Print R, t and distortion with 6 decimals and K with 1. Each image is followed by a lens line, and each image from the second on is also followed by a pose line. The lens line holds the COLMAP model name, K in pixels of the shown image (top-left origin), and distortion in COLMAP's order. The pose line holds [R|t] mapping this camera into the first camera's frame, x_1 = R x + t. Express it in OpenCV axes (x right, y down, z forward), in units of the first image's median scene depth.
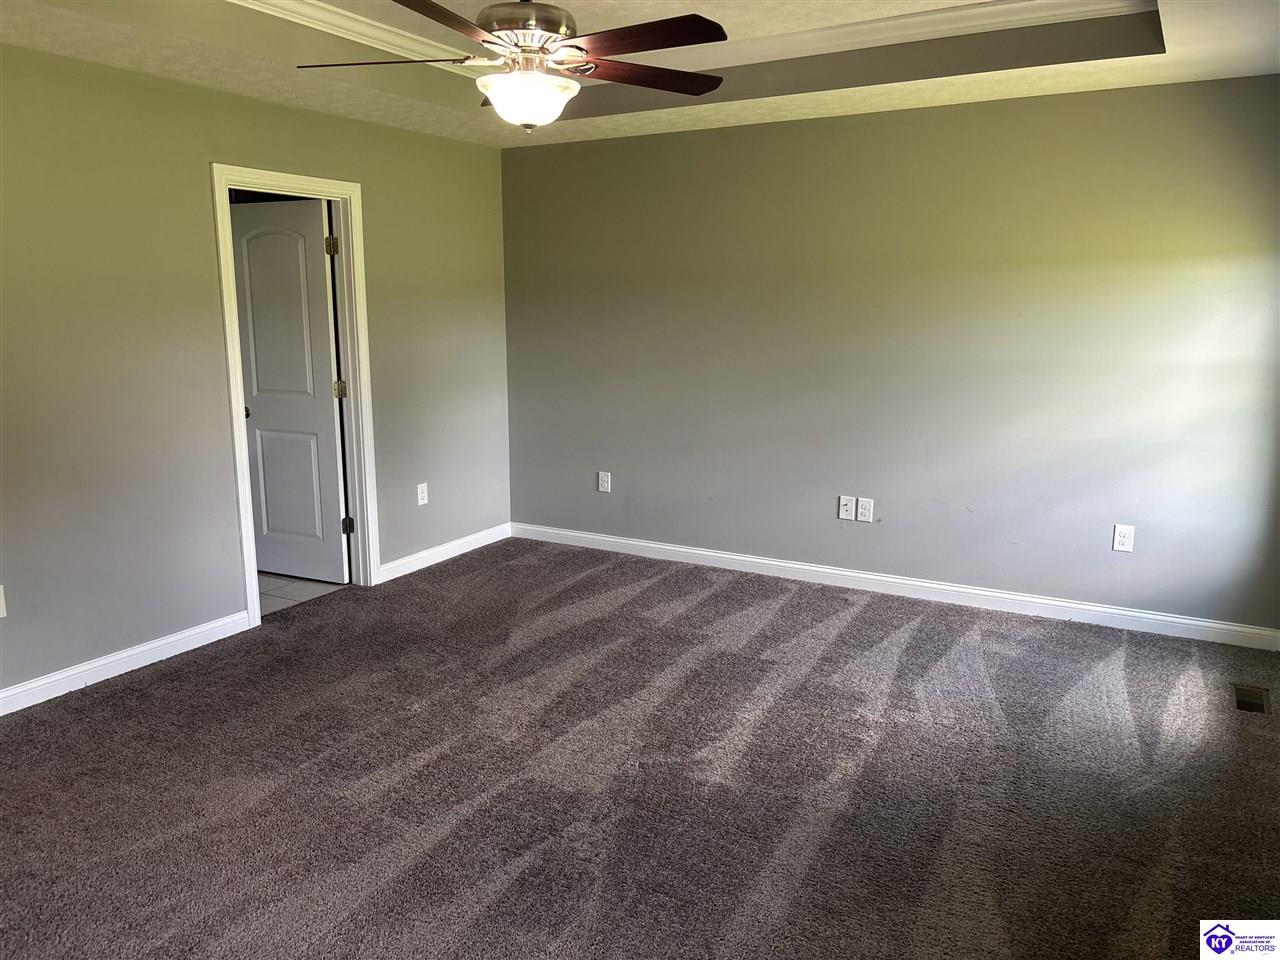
lens RADIAL K [[966.1, 0, 630.7], [0, 966.1, 483.4], [0, 0, 1]] dist [0.039489, -0.024222]
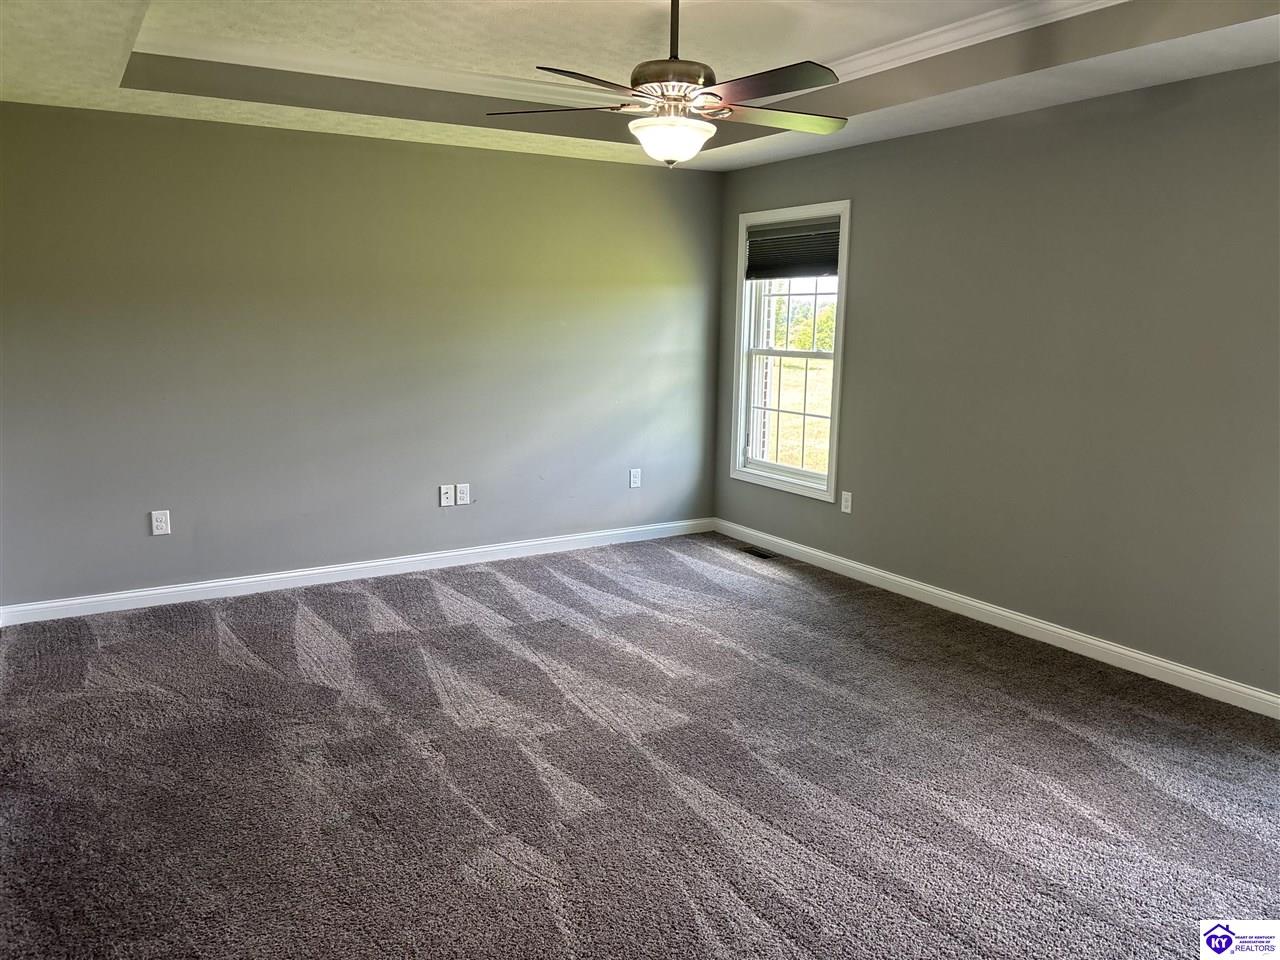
lens RADIAL K [[966.1, 0, 628.2], [0, 966.1, 477.2], [0, 0, 1]] dist [0.039489, -0.024222]
pose [[0.482823, -0.139022, 0.864613, -0.725545], [0.159480, 0.984767, 0.069283, -0.044886], [-0.861074, 0.104437, 0.497639, 0.304898]]
